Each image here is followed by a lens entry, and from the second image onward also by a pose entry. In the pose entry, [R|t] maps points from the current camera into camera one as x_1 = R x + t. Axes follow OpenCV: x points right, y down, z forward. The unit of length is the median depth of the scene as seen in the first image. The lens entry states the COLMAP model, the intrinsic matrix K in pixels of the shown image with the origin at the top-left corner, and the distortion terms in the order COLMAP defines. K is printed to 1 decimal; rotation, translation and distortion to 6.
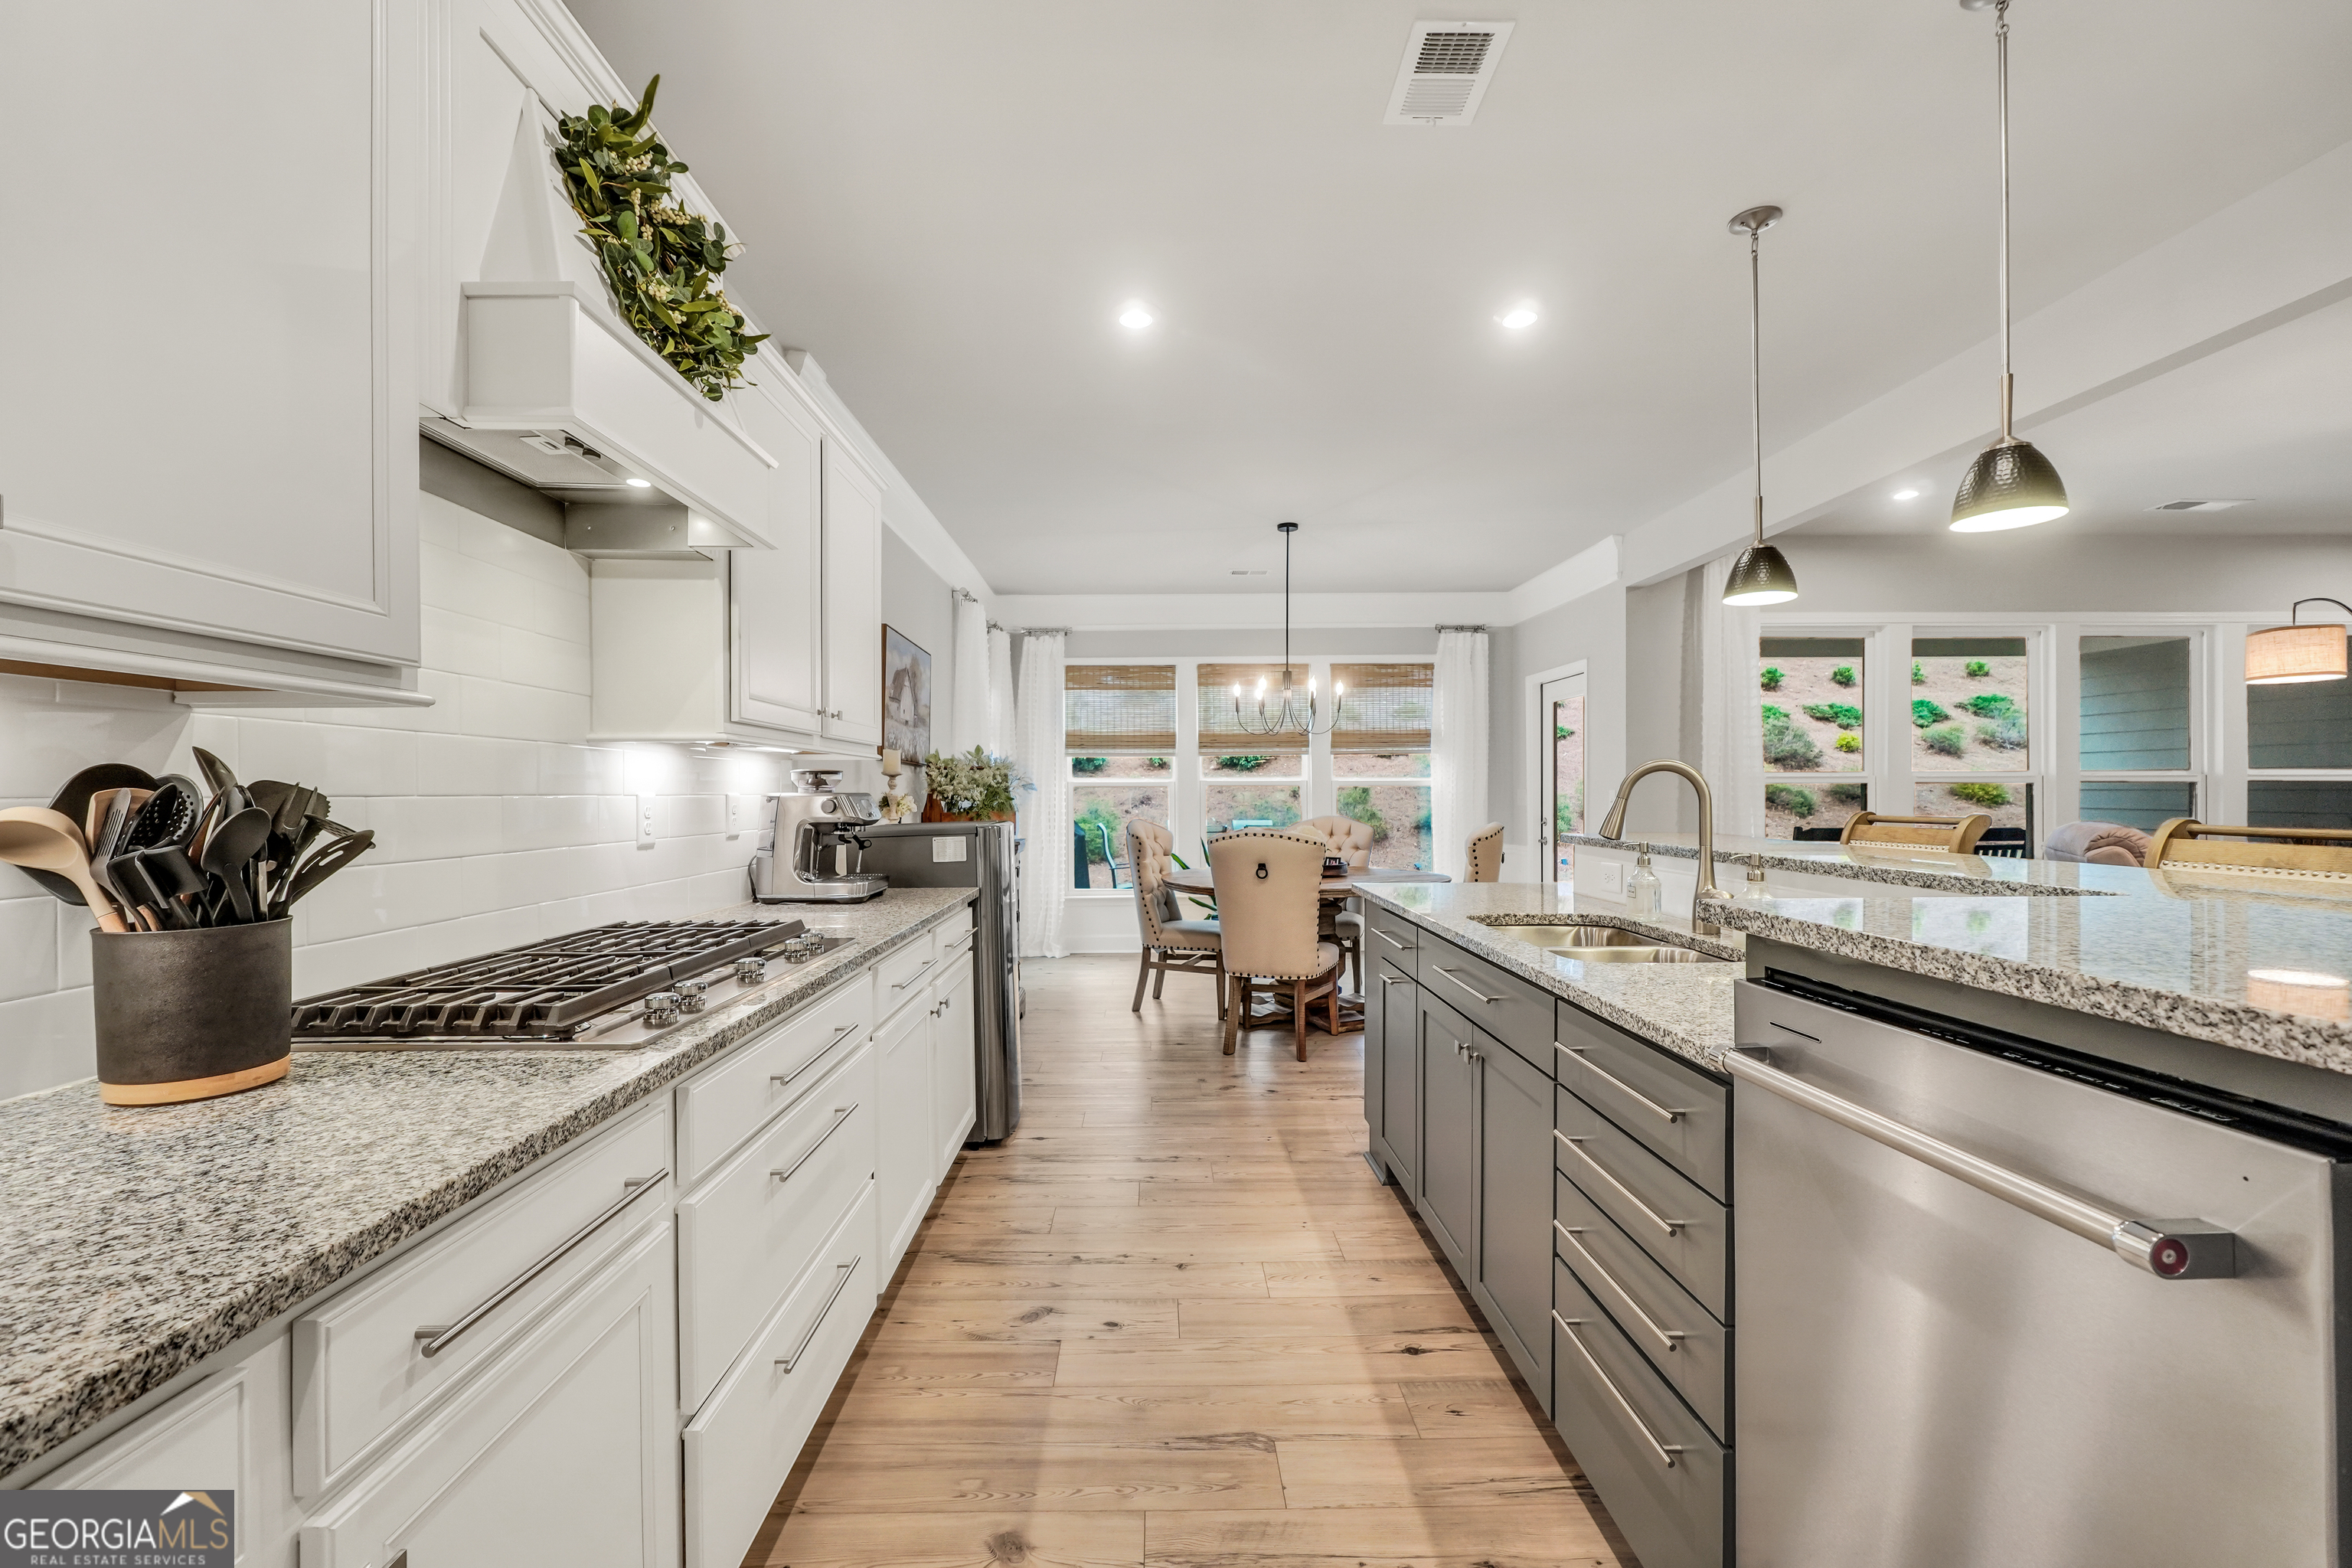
lens RADIAL K [[1001.0, 0, 1167.4], [0, 1001.0, 789.6], [0, 0, 1]] dist [-0.010251, 0.001705]
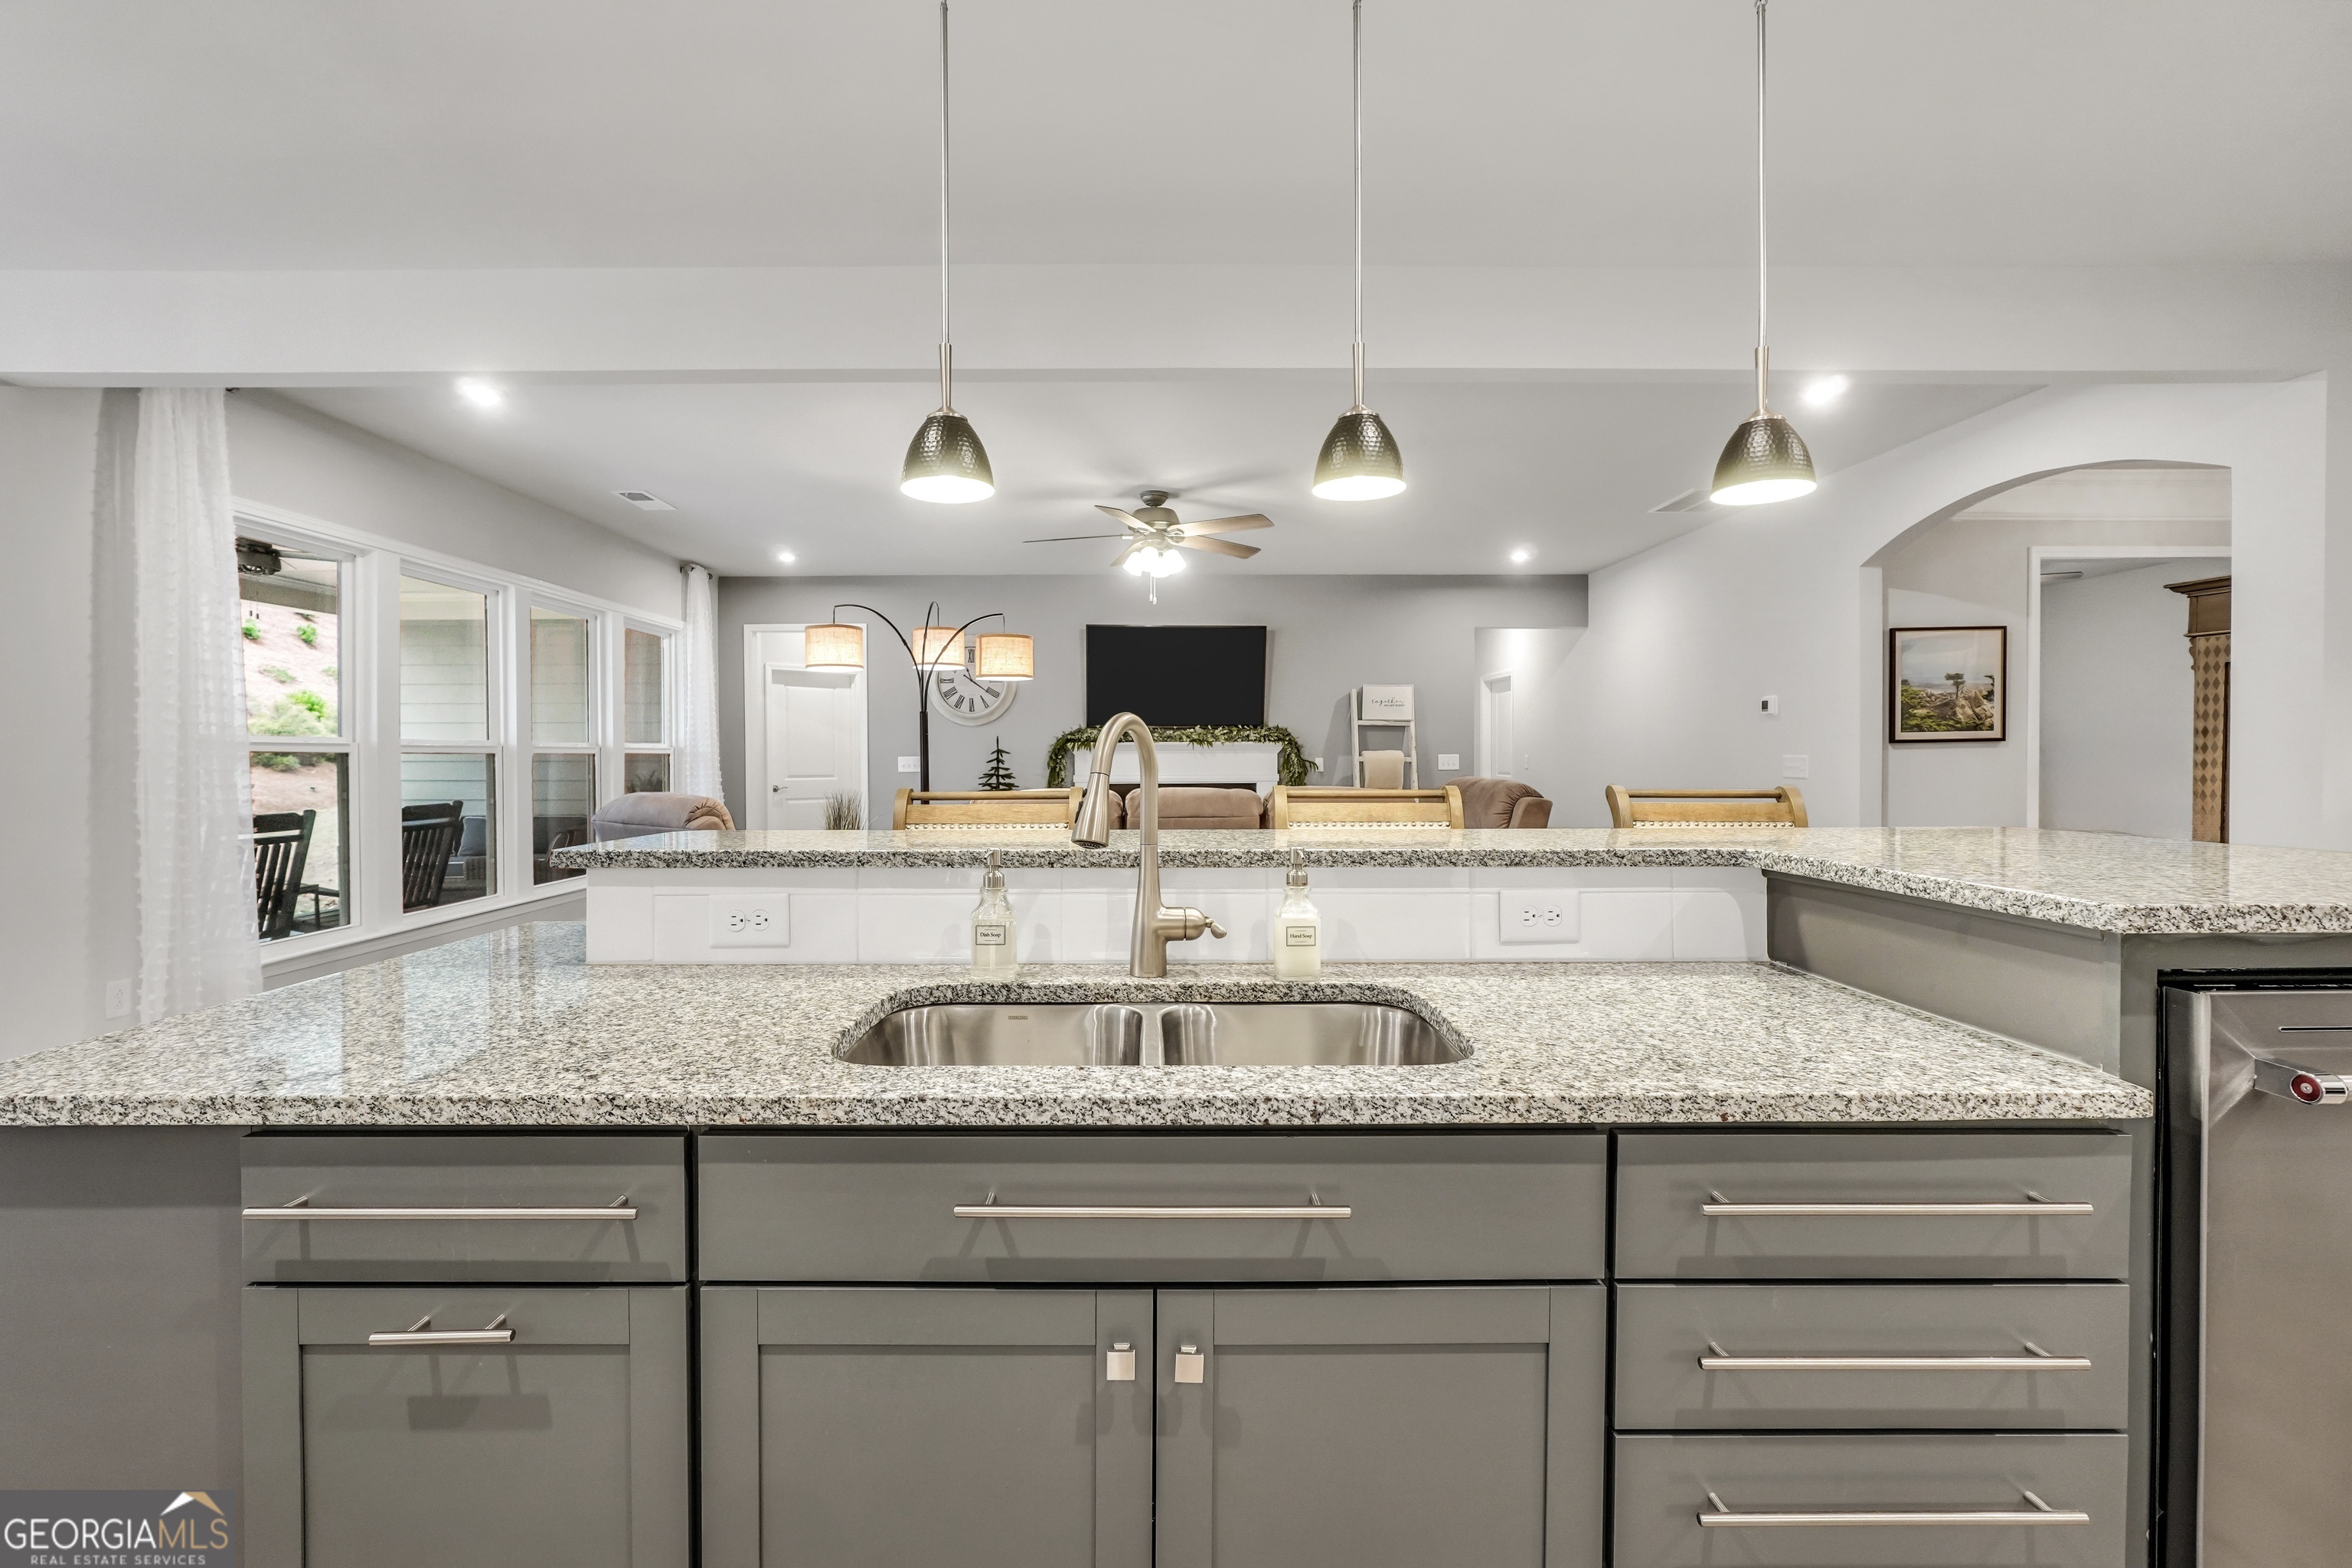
lens RADIAL K [[1022.9, 0, 1169.9], [0, 1022.9, 768.6], [0, 0, 1]] dist [-0.016823, -0.000172]
pose [[0.027507, -0.006251, 0.999602, -0.163685], [0.001204, 0.999980, 0.006220, 0.003789], [-0.999621, 0.001032, 0.027514, 1.230168]]
